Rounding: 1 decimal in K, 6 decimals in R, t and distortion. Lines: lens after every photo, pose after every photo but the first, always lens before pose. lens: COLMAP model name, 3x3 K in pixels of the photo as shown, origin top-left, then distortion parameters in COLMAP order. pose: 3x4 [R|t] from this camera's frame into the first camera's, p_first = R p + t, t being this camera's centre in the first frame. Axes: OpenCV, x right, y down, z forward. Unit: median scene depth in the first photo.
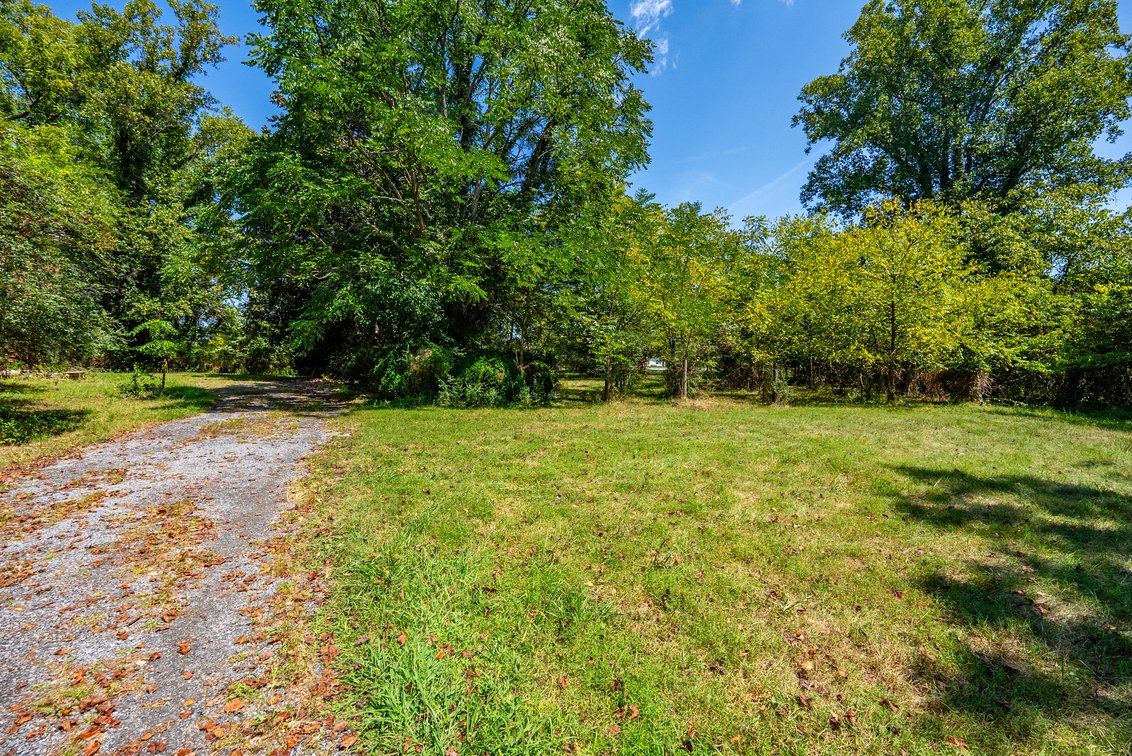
lens RADIAL K [[498.9, 0, 566.2], [0, 498.9, 378.3], [0, 0, 1]] dist [-0.007010, -0.000099]
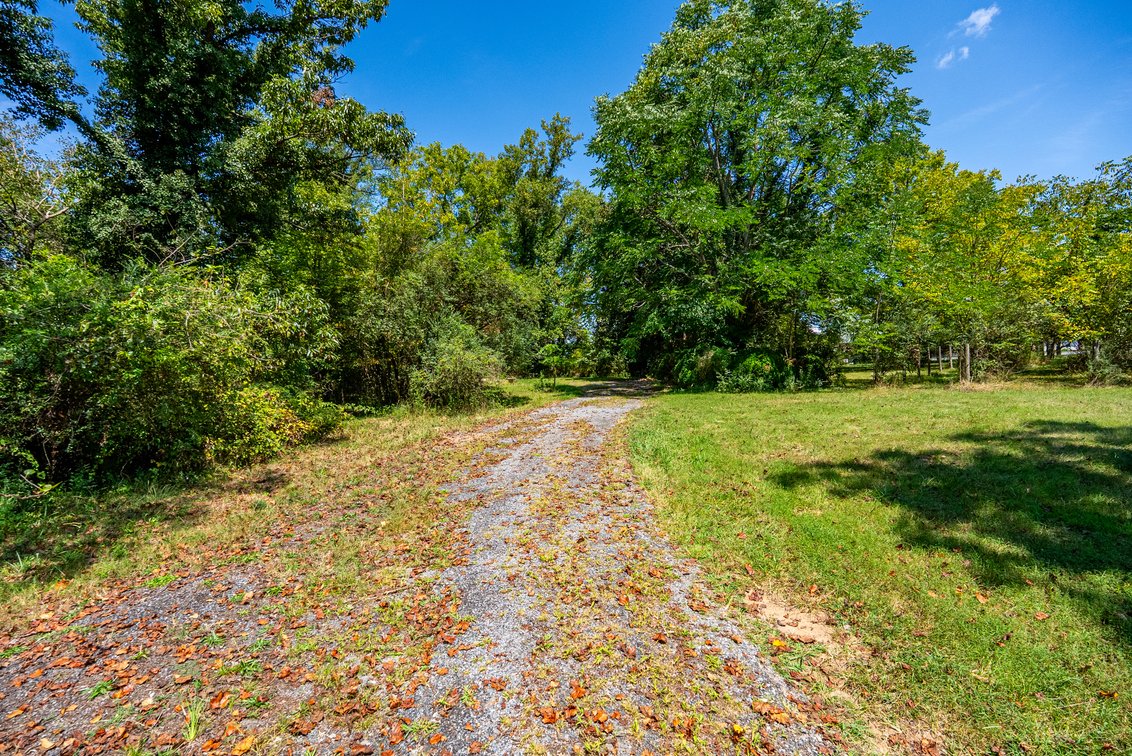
lens RADIAL K [[498.9, 0, 565.8], [0, 498.9, 378.4], [0, 0, 1]] dist [-0.007010, -0.000099]
pose [[0.807059, -0.036145, -0.589363, 0.171993], [0.035426, 0.999291, -0.012773, 0.016802], [0.589407, -0.010570, 0.807767, -0.282483]]
